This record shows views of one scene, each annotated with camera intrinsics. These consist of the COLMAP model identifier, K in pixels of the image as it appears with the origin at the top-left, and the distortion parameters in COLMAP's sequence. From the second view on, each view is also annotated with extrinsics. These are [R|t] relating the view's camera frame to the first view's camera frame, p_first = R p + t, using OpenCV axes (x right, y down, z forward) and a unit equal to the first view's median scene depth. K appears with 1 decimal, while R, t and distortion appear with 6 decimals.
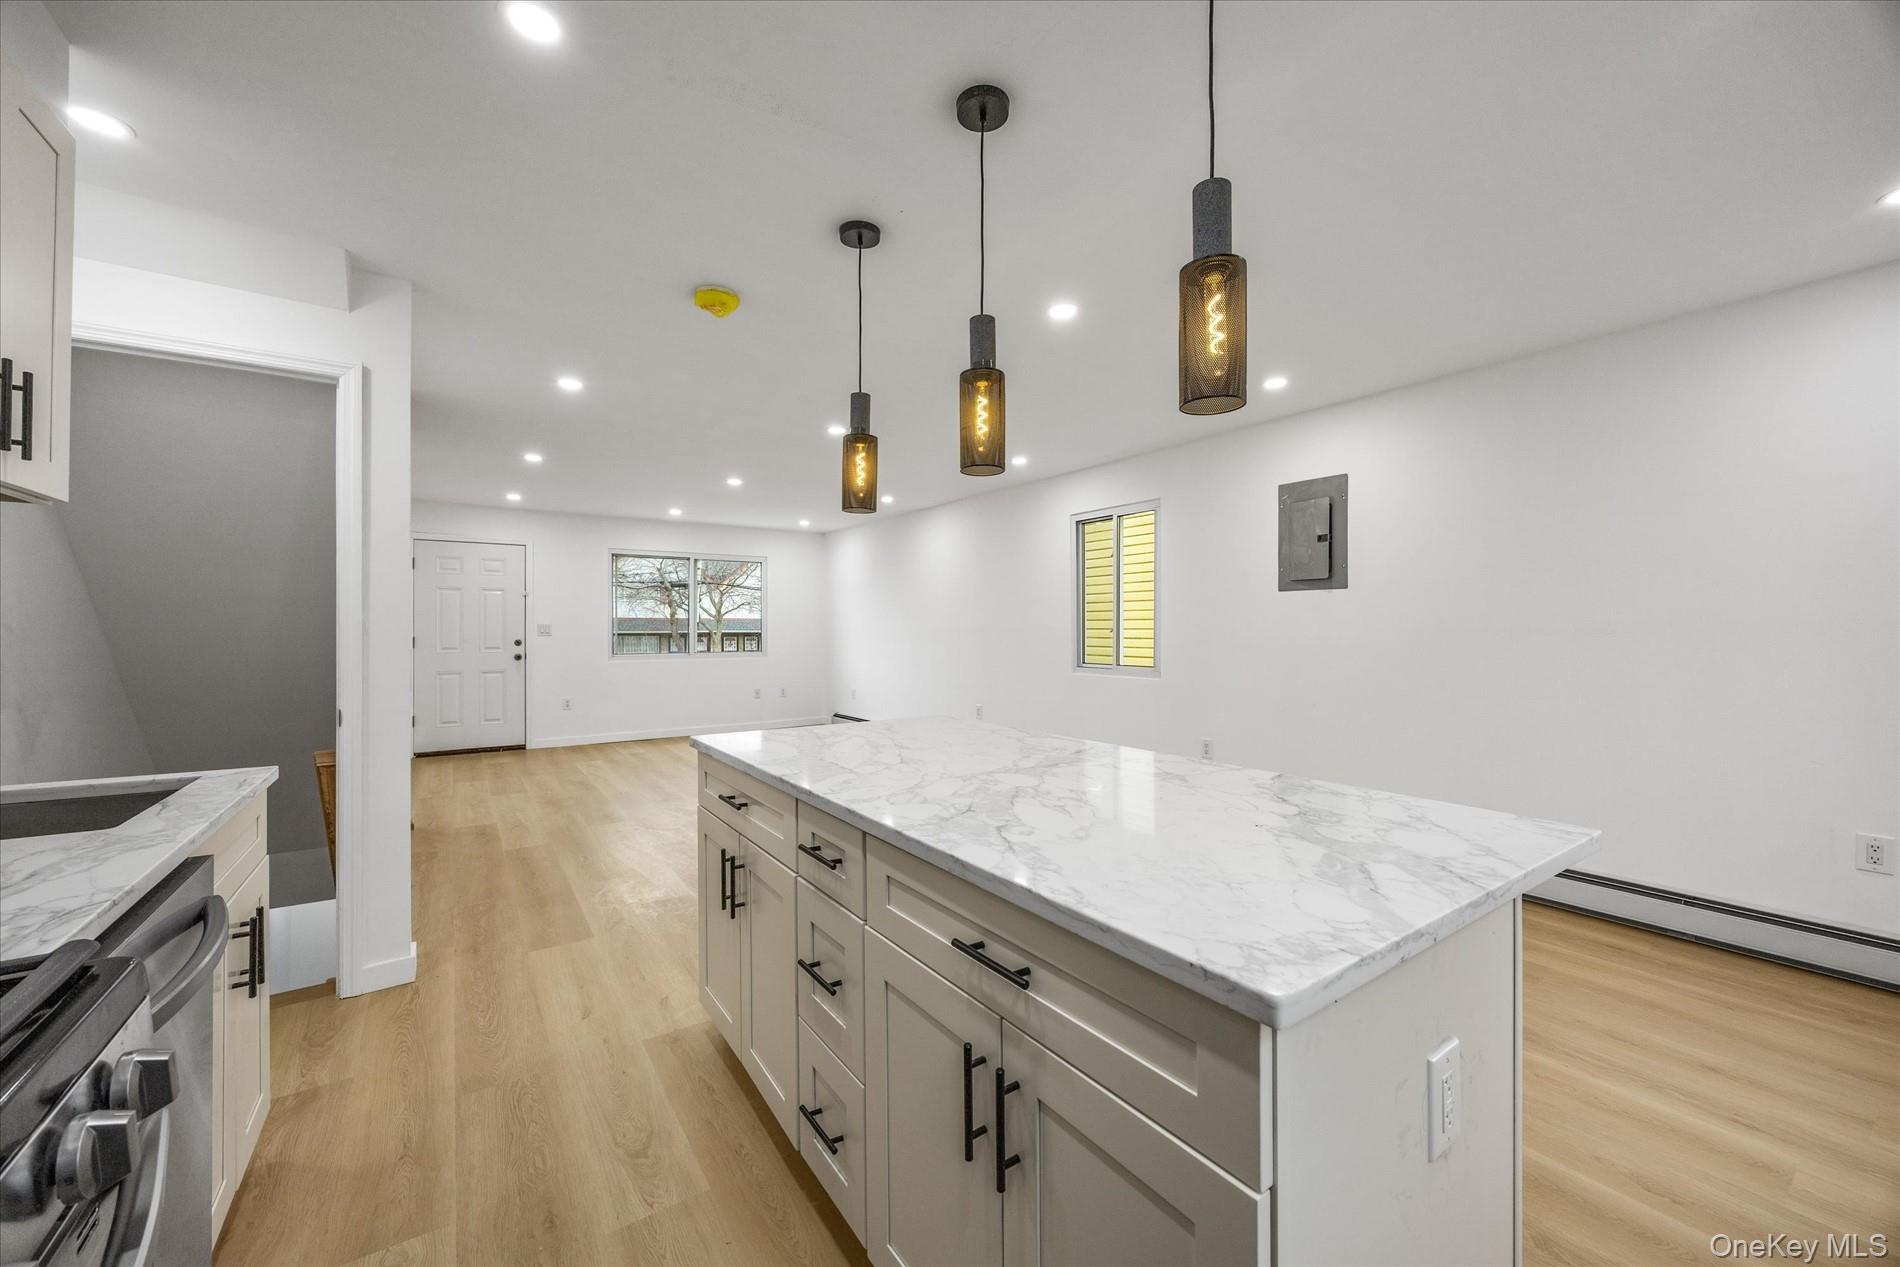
lens RADIAL K [[743.3, 0, 938.2], [0, 743.3, 634.2], [0, 0, 1]] dist [0.000734, 0.000151]
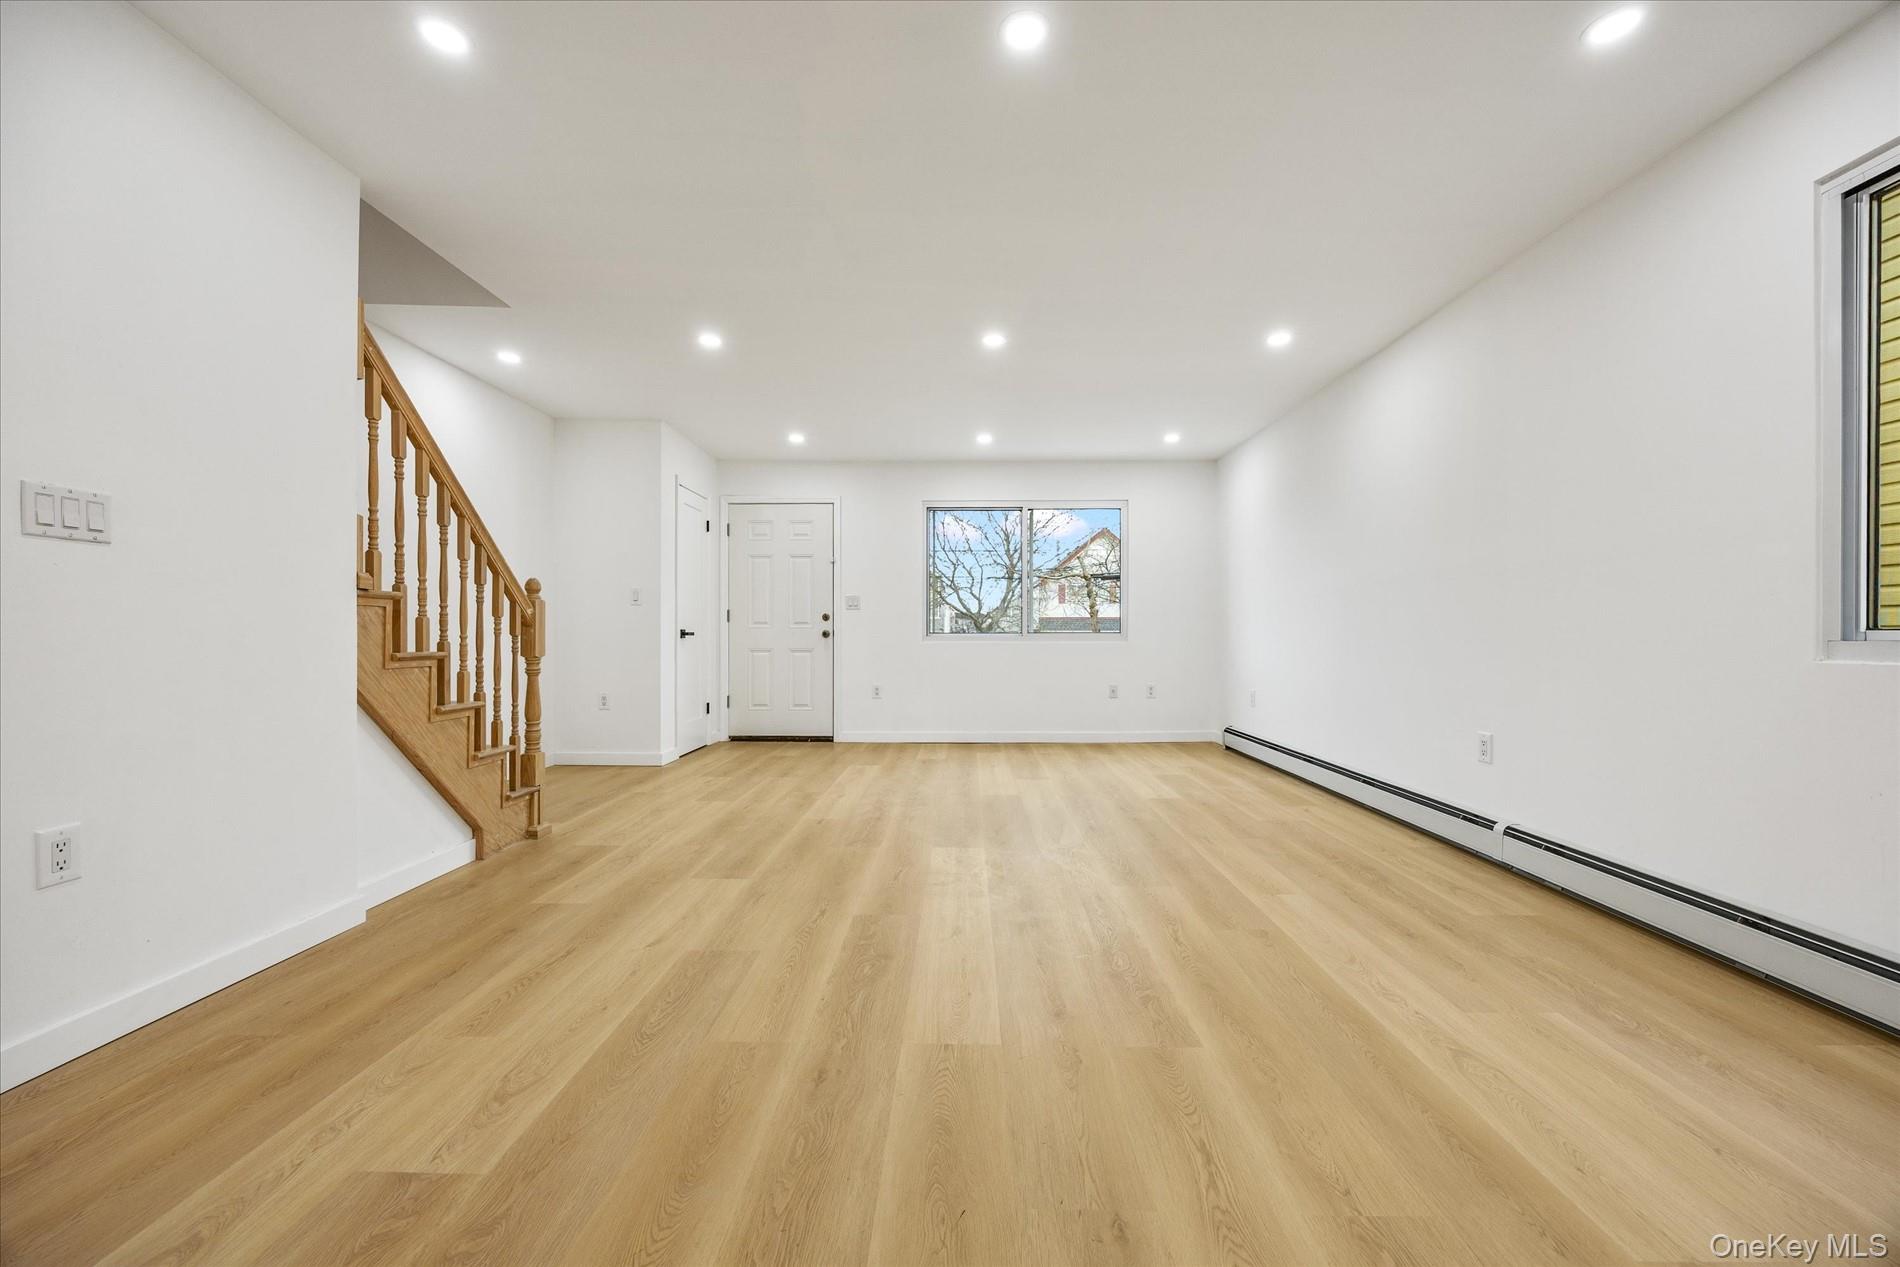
lens RADIAL K [[743.3, 0, 938.2], [0, 743.3, 634.2], [0, 0, 1]] dist [0.000734, 0.000151]
pose [[0.816756, 0.003199, -0.576975, 0.037241], [-0.006095, 0.999977, -0.003084, 0.032643], [0.576951, 0.006035, 0.816756, 0.370447]]
